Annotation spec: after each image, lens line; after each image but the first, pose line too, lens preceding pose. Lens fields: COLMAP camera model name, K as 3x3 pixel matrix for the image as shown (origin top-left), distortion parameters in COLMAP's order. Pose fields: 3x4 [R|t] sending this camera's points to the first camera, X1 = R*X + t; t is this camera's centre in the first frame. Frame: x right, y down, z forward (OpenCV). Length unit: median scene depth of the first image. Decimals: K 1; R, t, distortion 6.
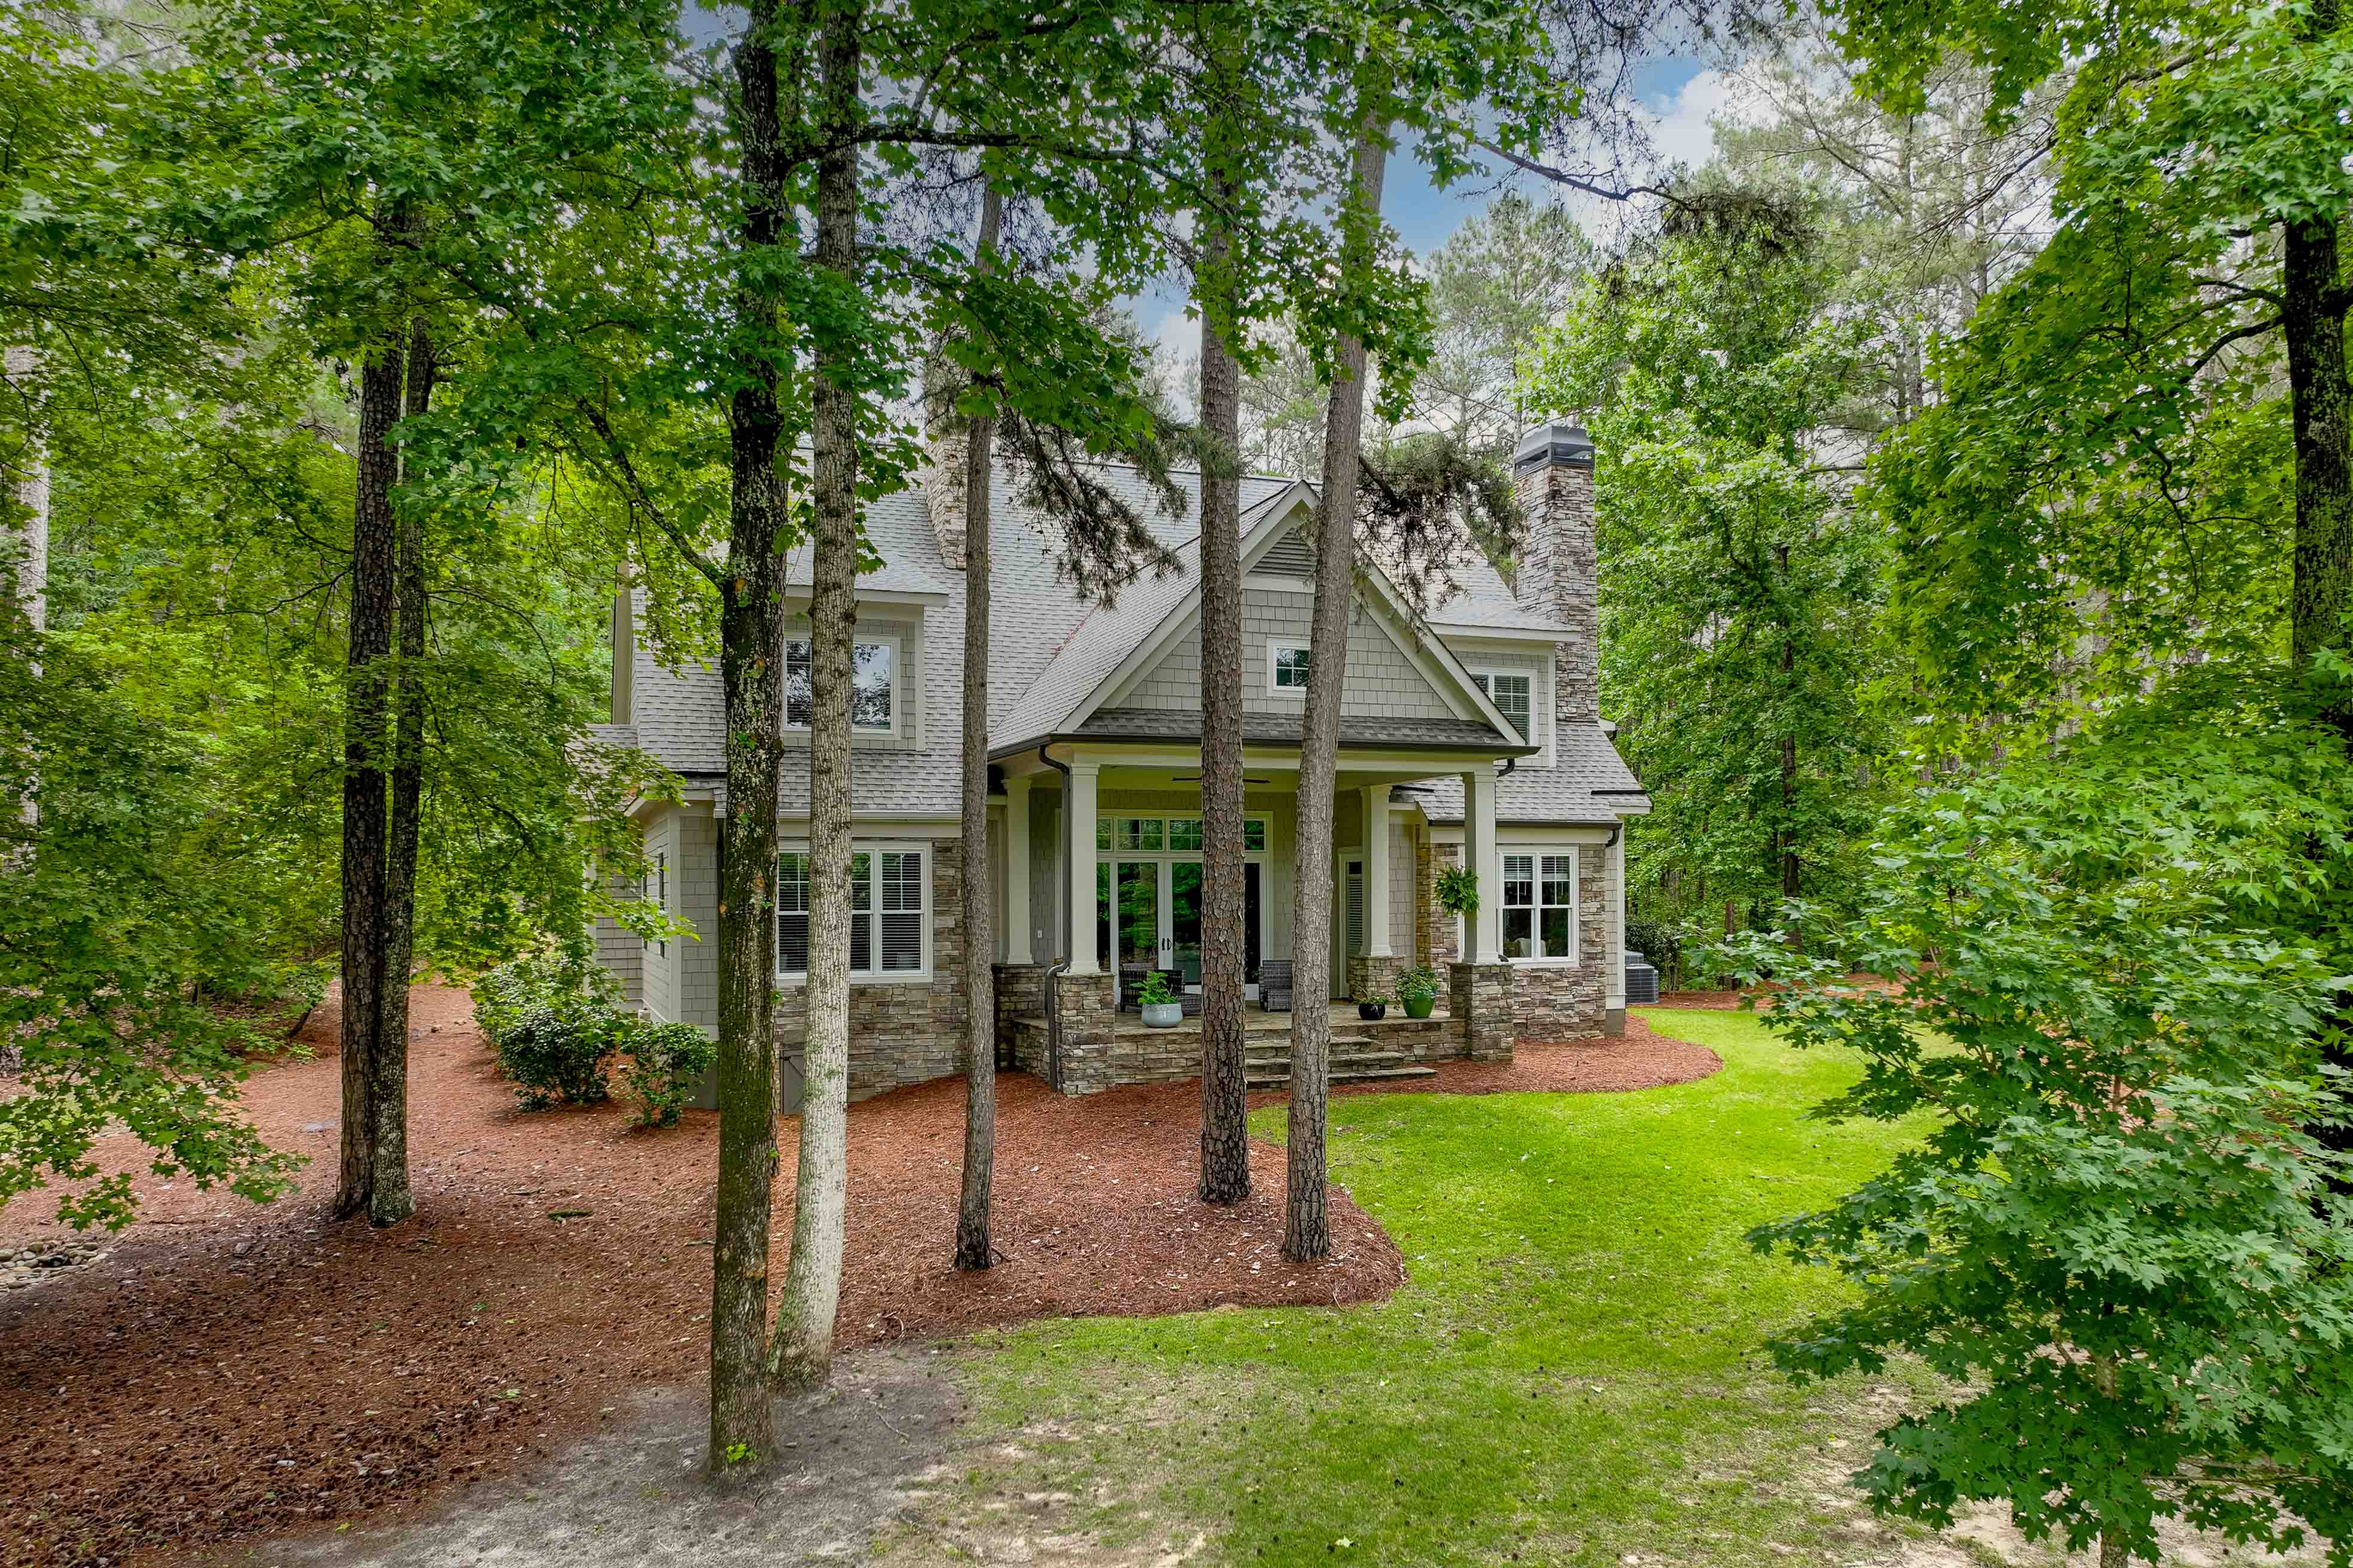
lens RADIAL K [[1692.0, 0, 1175.8], [0, 1692.0, 854.1], [0, 0, 1]] dist [0.009985, 0.002586]
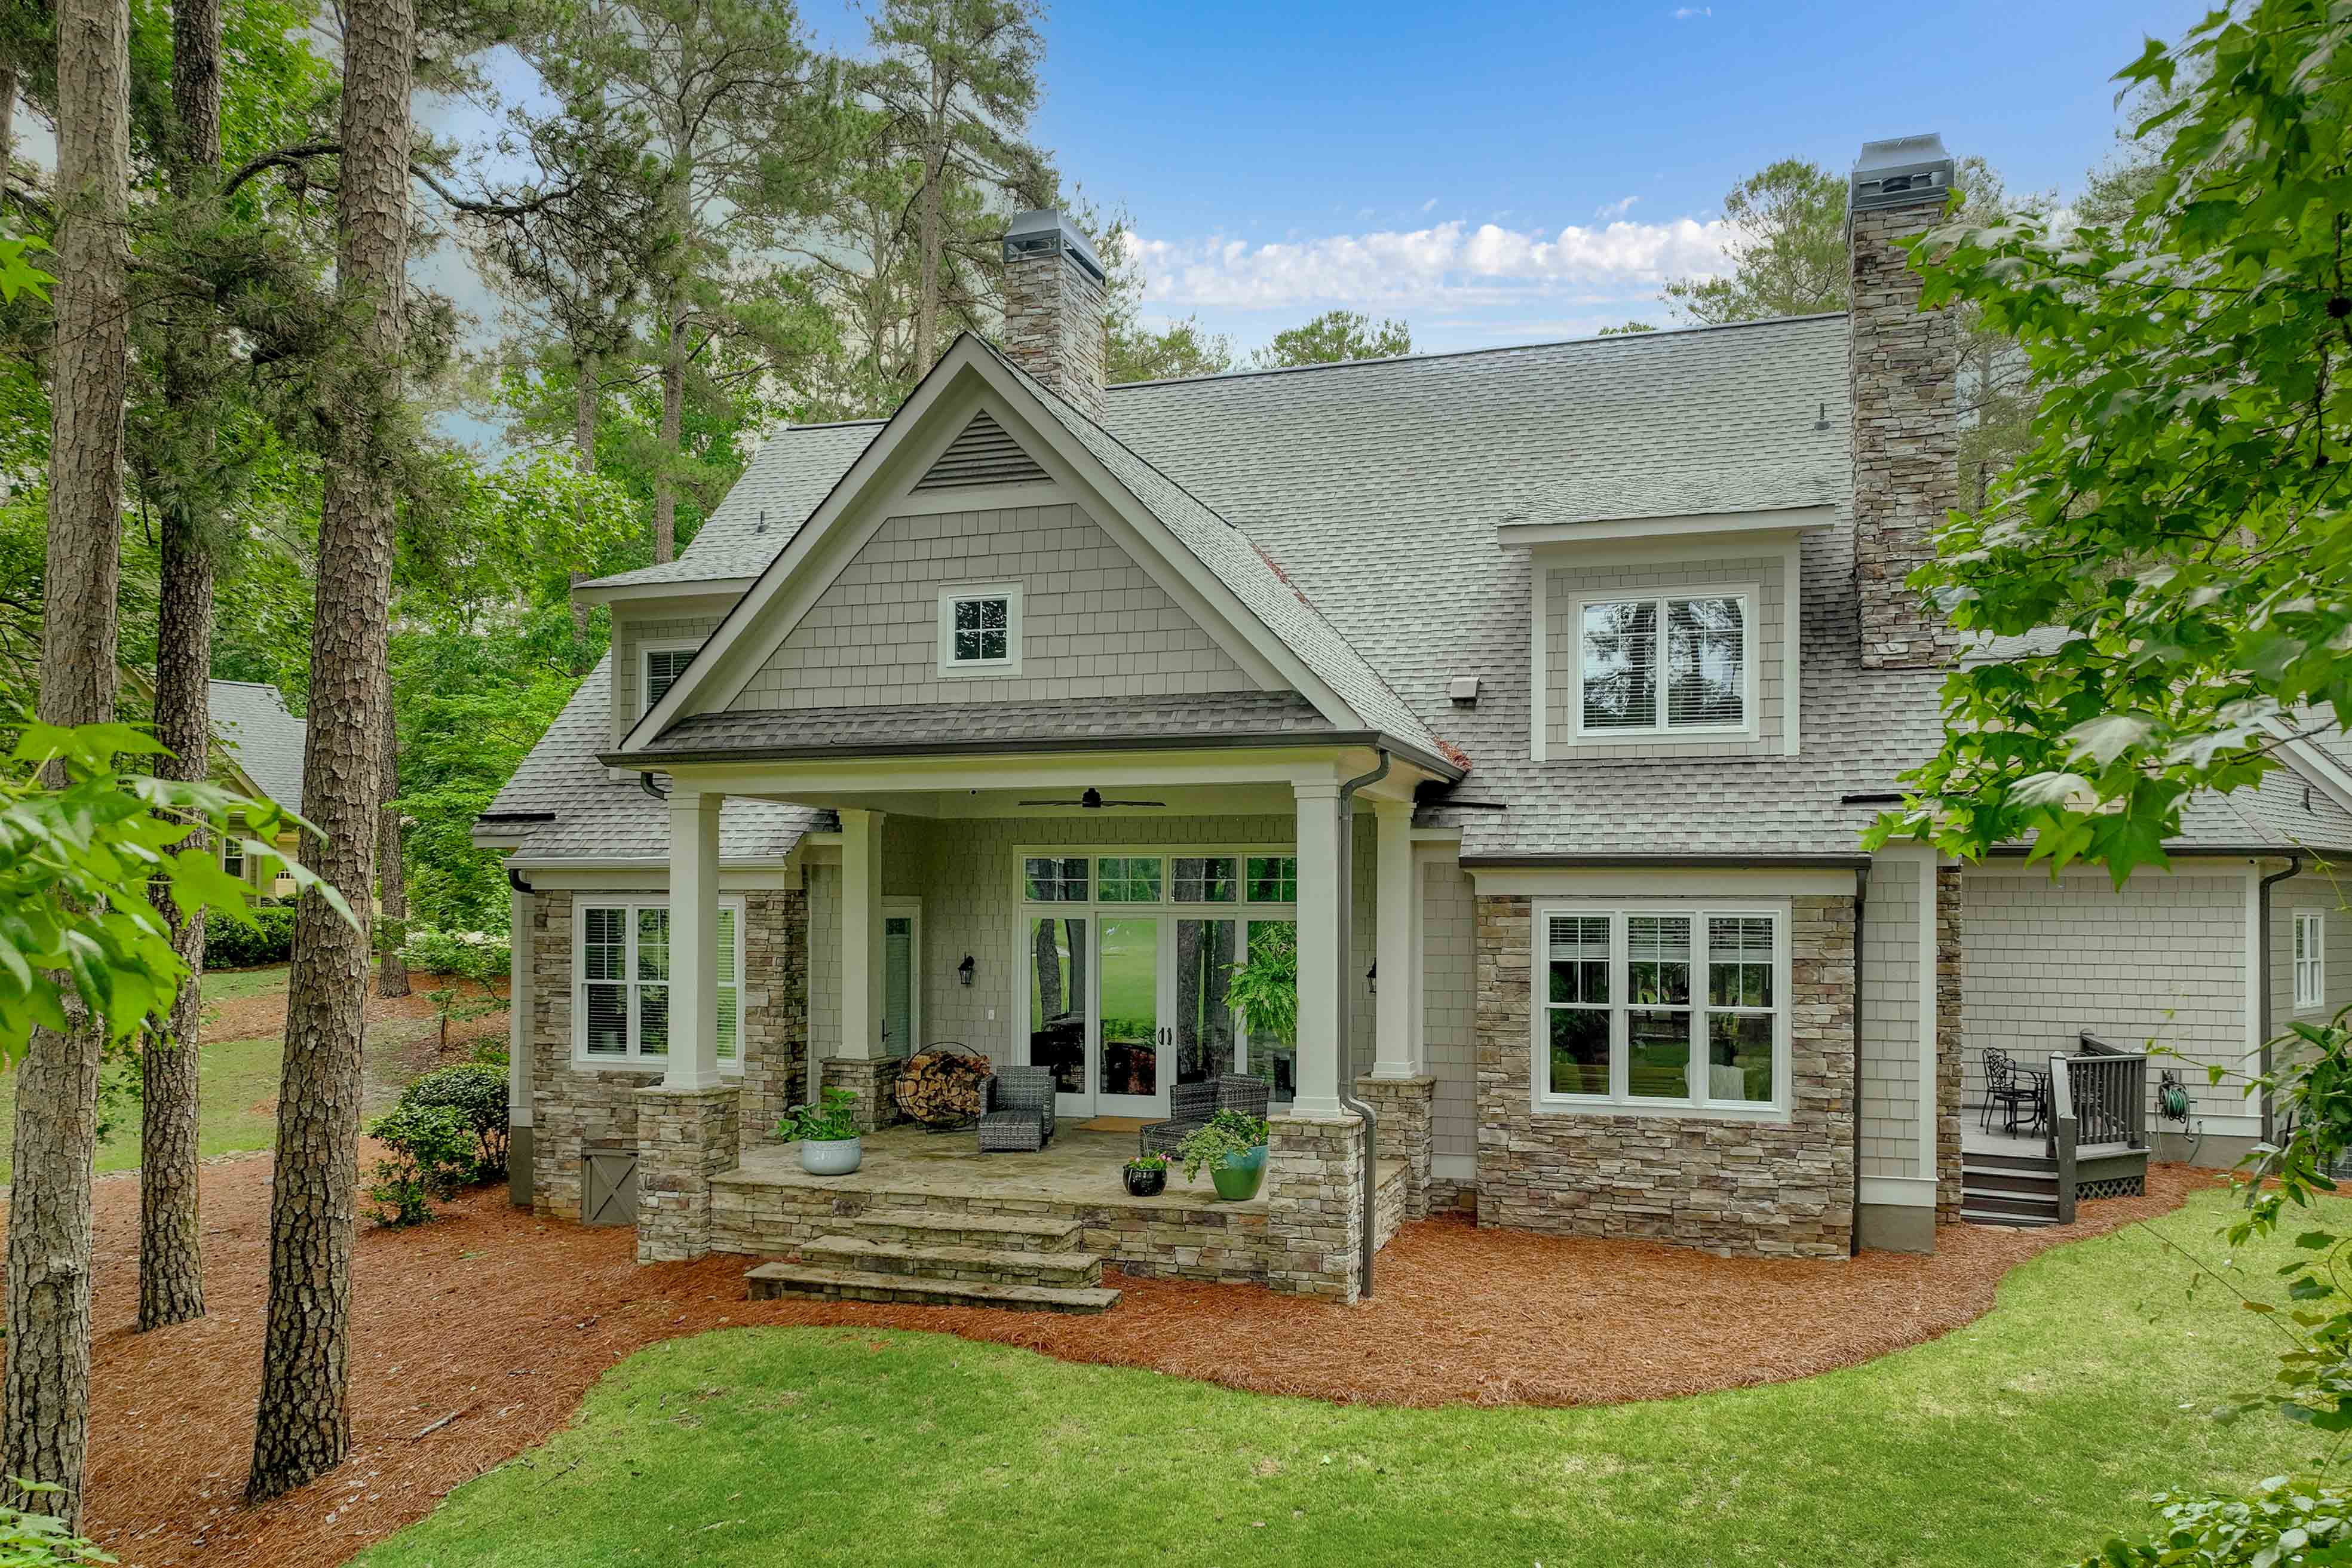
lens RADIAL K [[1691.4, 0, 1175.3], [0, 1691.4, 854.1], [0, 0, 1]] dist [0.009985, 0.002586]
pose [[0.767639, -0.007958, -0.640833, 0.487677], [0.006400, 0.999968, -0.004751, -0.020376], [0.640850, -0.000455, 0.767666, 0.510572]]
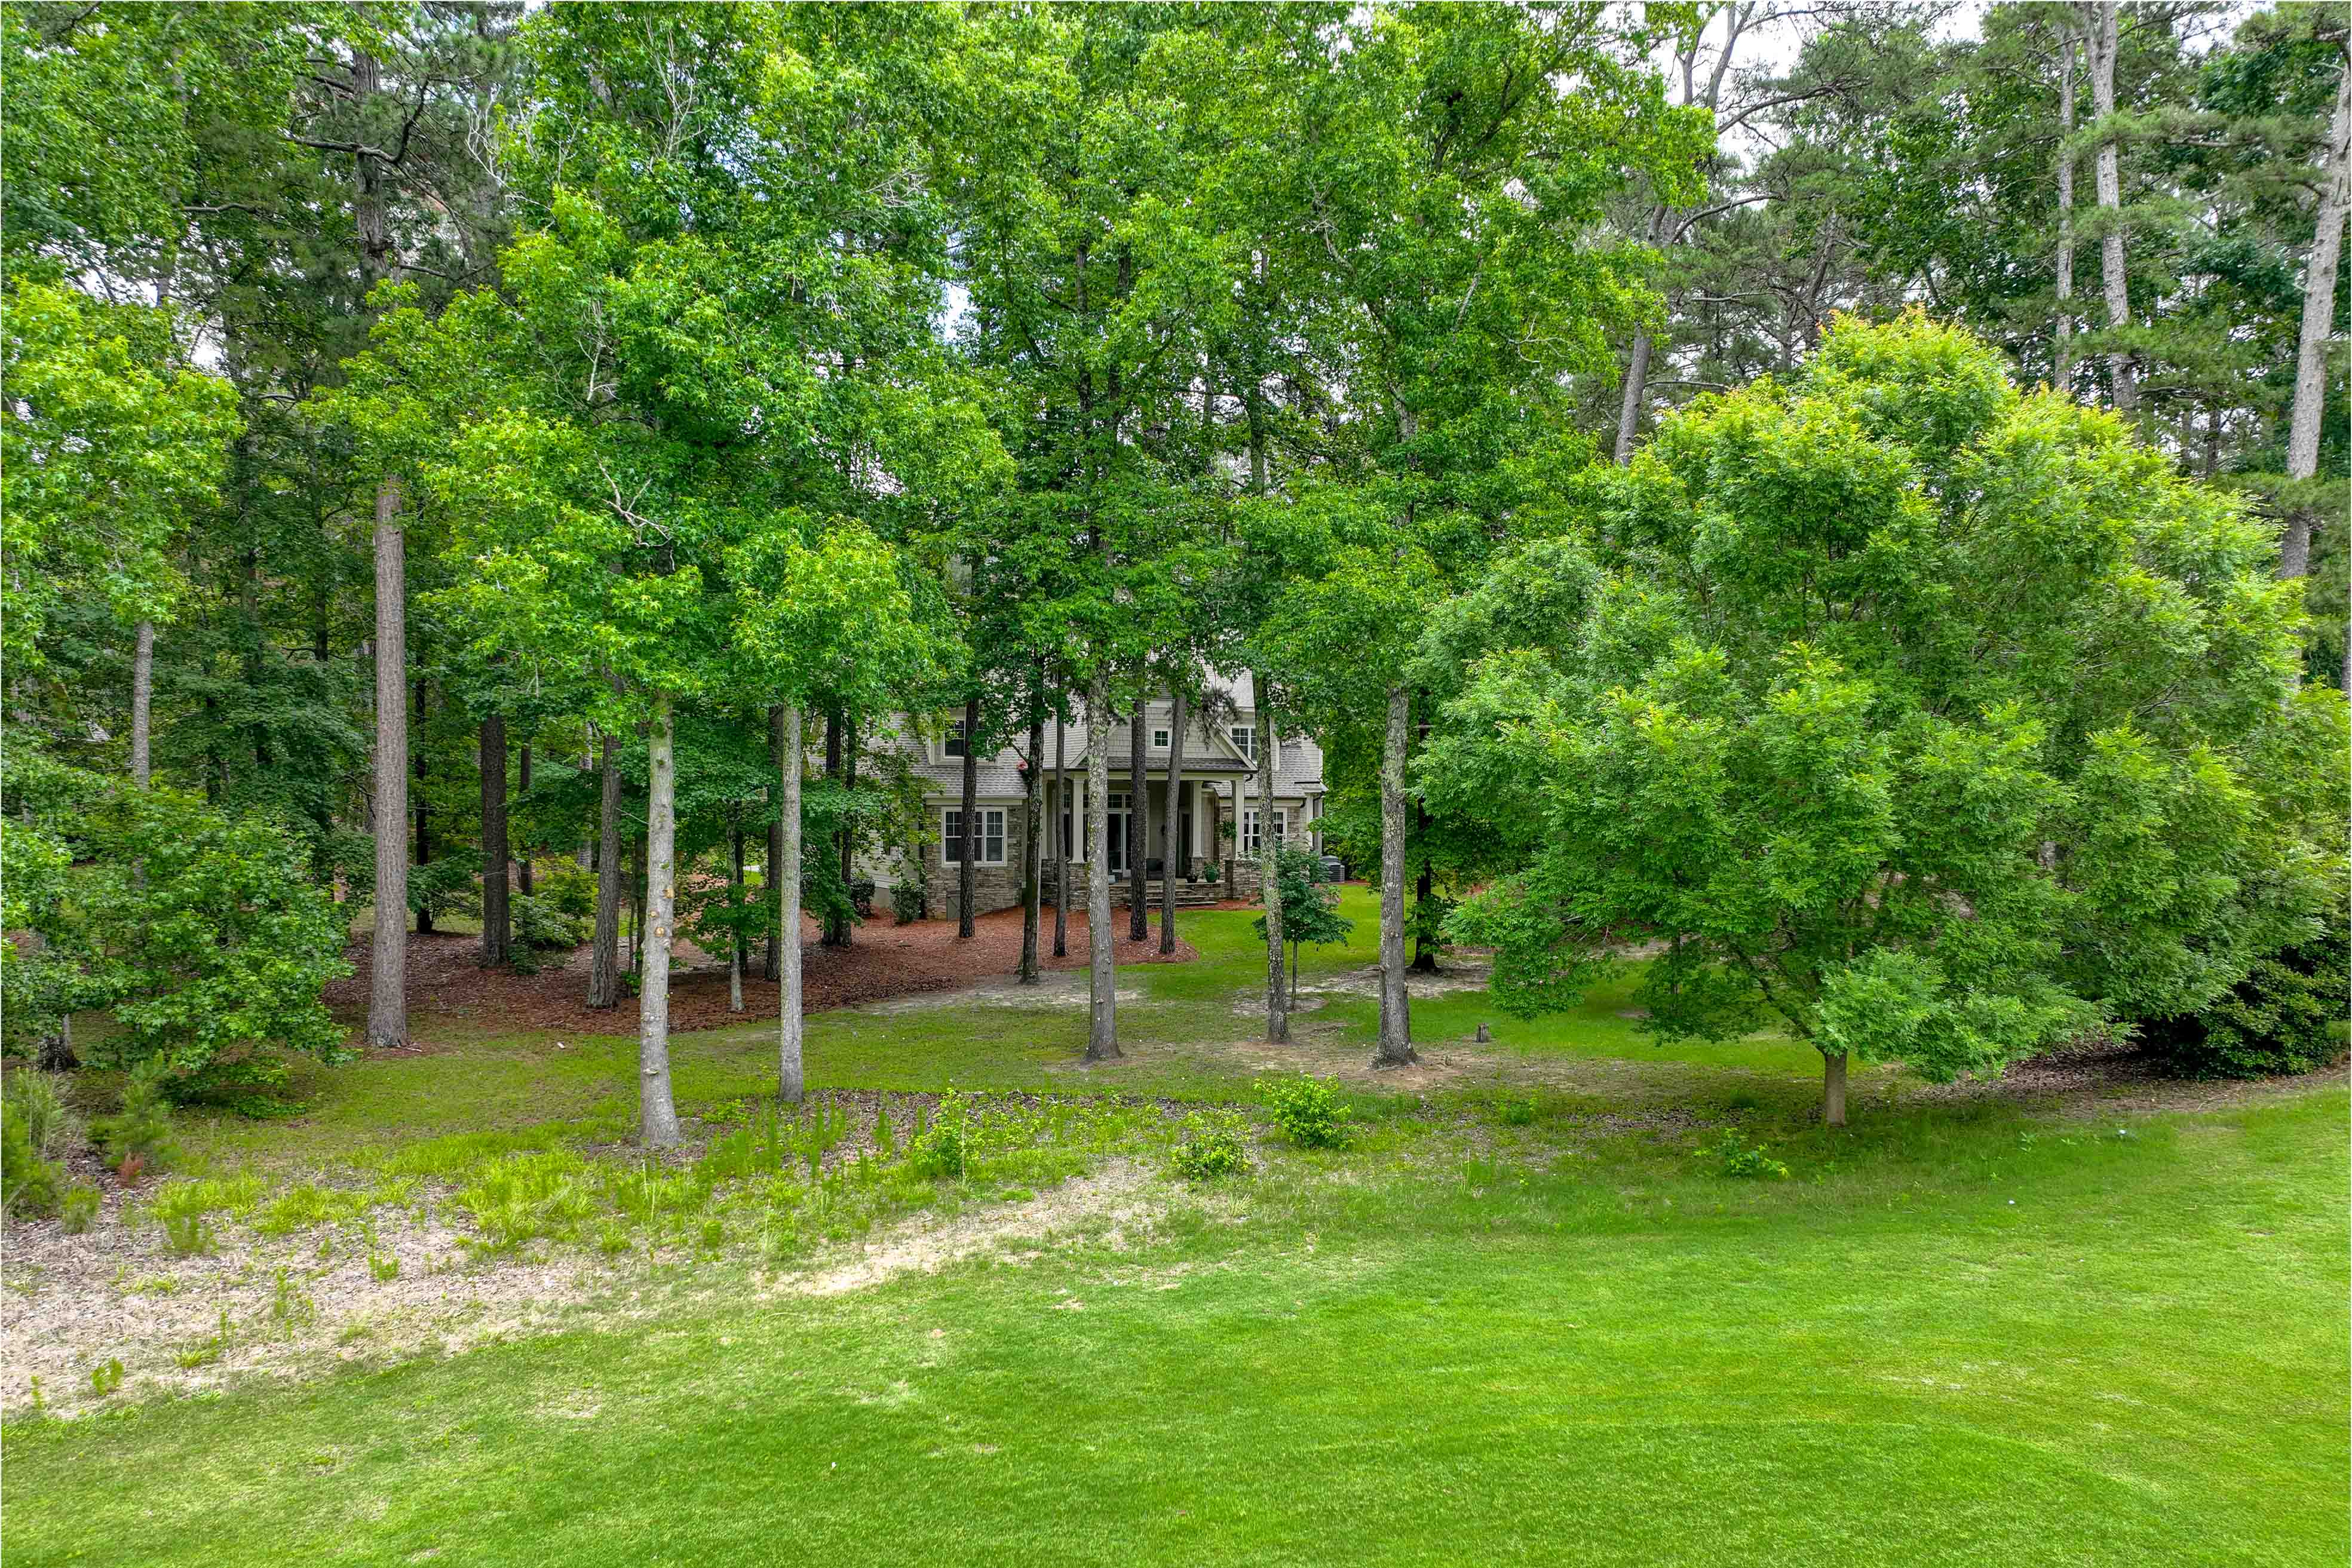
lens RADIAL K [[1659.5, 0, 1172.5], [0, 1659.5, 859.0], [0, 0, 1]] dist [0.008534, 0.000368]
pose [[0.995696, 0.006630, 0.092440, -0.123782], [-0.012227, 0.998117, 0.060111, -0.073804], [-0.091868, -0.060982, 0.993902, -1.273550]]
